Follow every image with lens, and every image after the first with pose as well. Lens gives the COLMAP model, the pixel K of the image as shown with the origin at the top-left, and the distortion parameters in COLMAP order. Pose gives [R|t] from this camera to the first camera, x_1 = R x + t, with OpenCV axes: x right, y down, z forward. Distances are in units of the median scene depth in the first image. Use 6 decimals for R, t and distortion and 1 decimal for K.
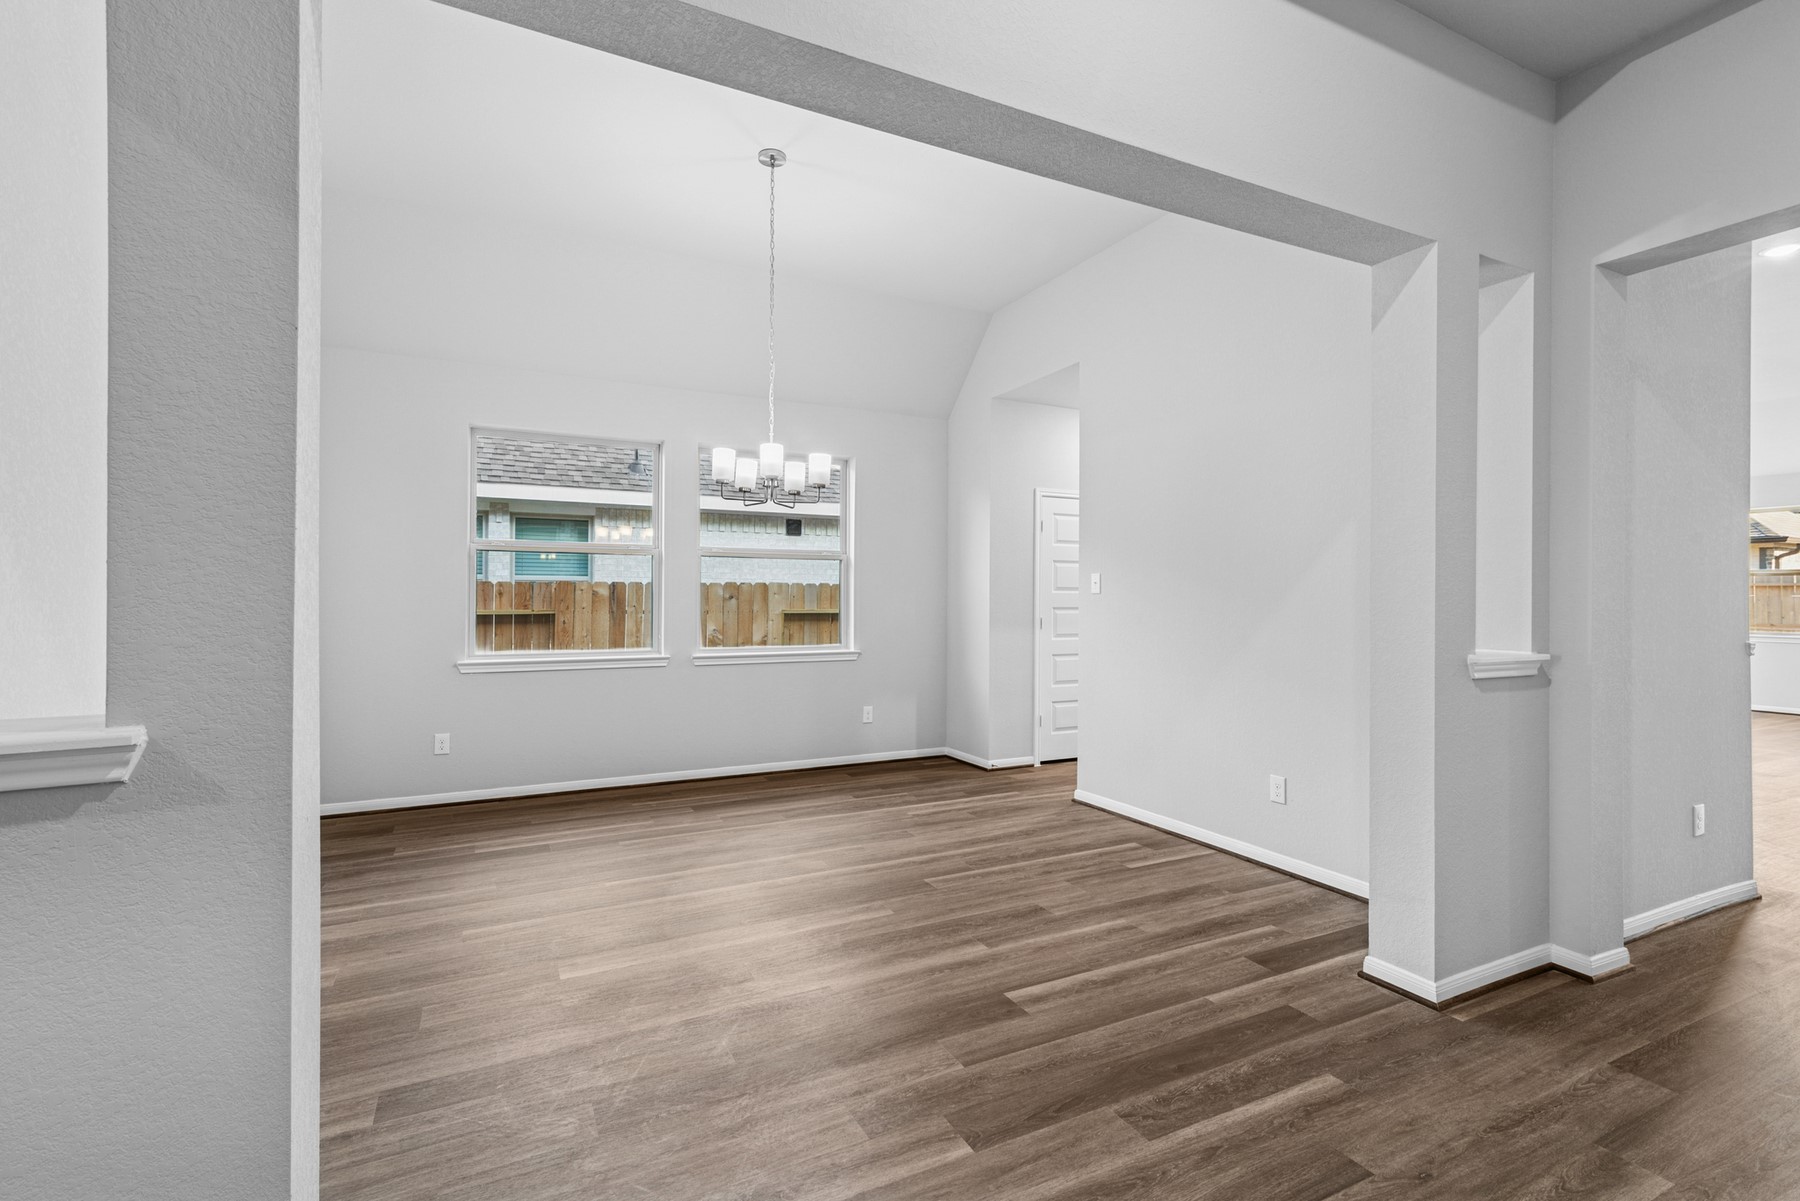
lens RADIAL K [[822.4, 0, 913.1], [0, 822.4, 590.6], [0, 0, 1]] dist [0.002887, 0.000629]
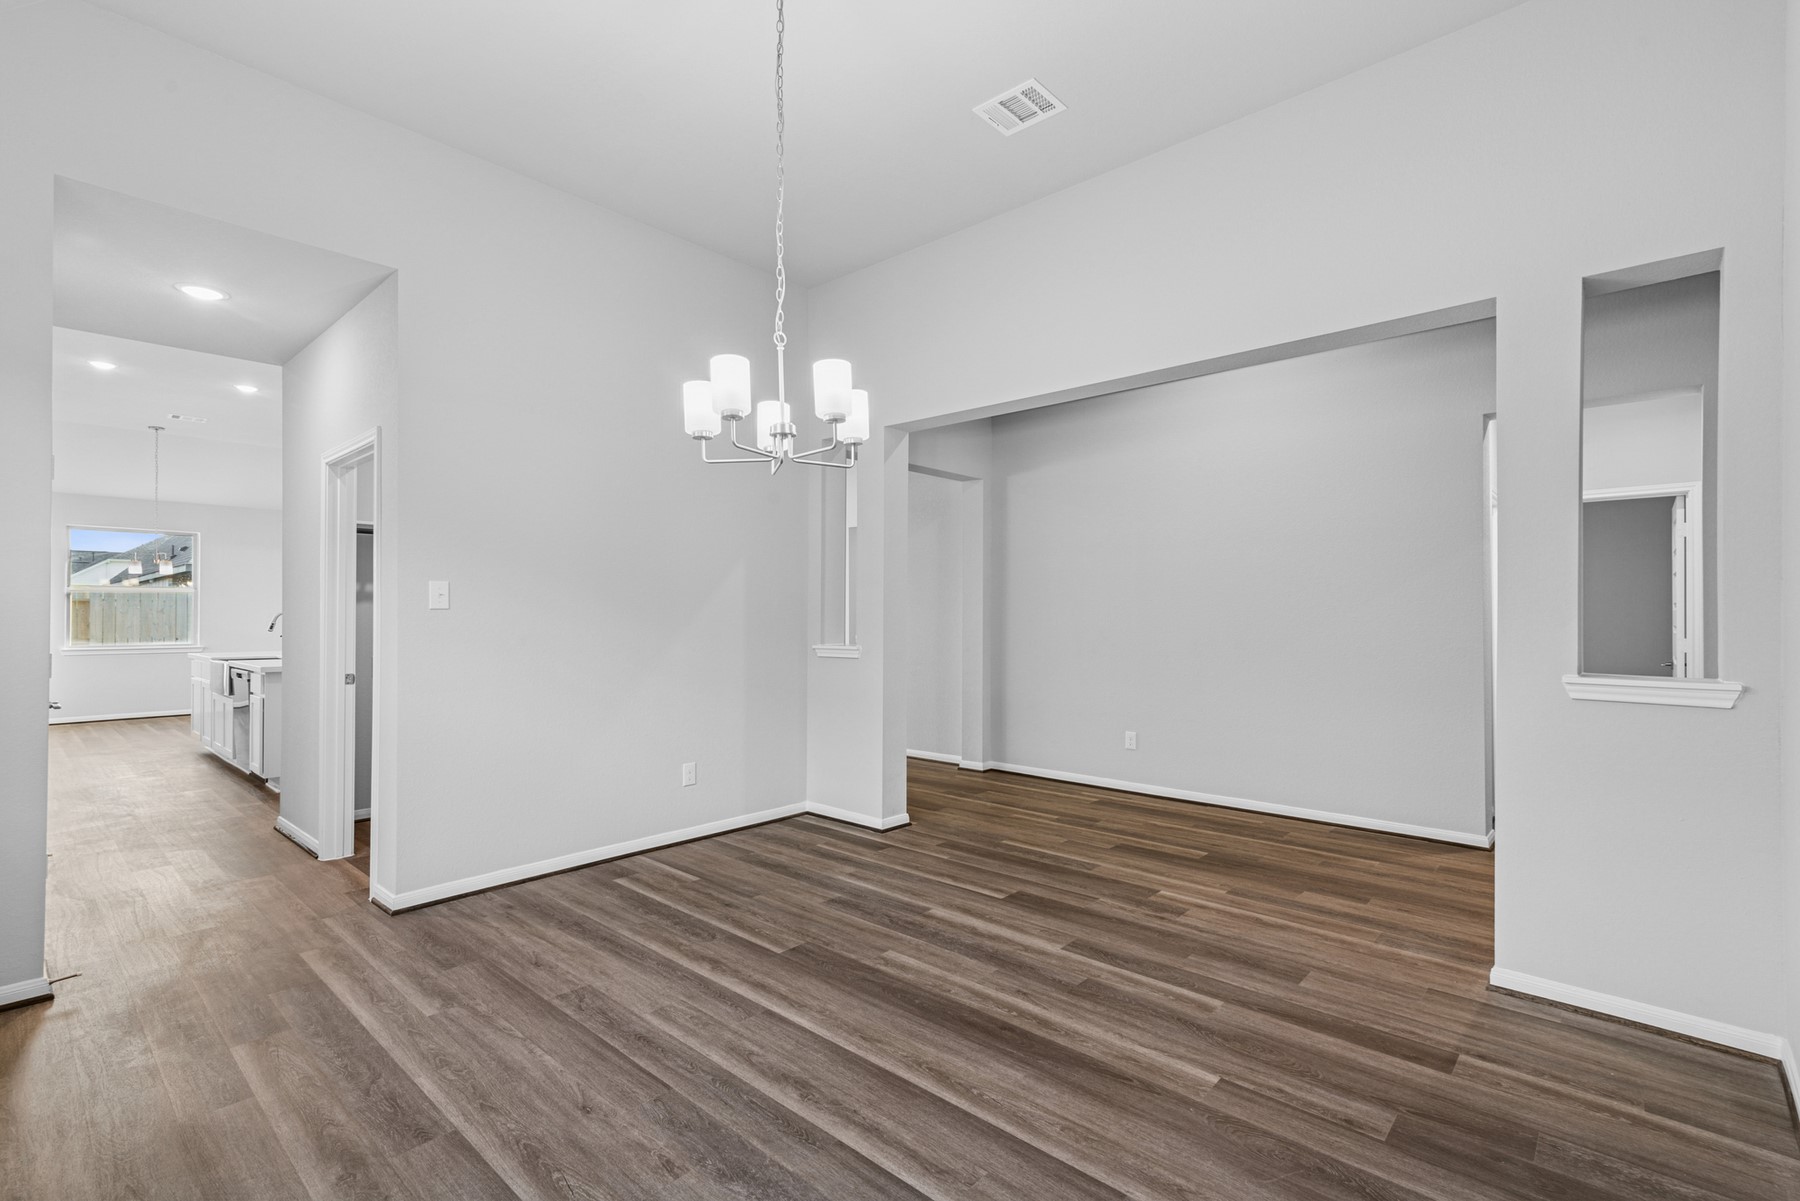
lens RADIAL K [[822.4, 0, 898.8], [0, 822.4, 612.7], [0, 0, 1]] dist [0.002887, 0.000629]
pose [[-0.340383, -0.010038, 0.940233, -0.859634], [-0.009113, 0.999931, 0.007377, -0.004474], [-0.940243, -0.006057, -0.340451, 1.236304]]
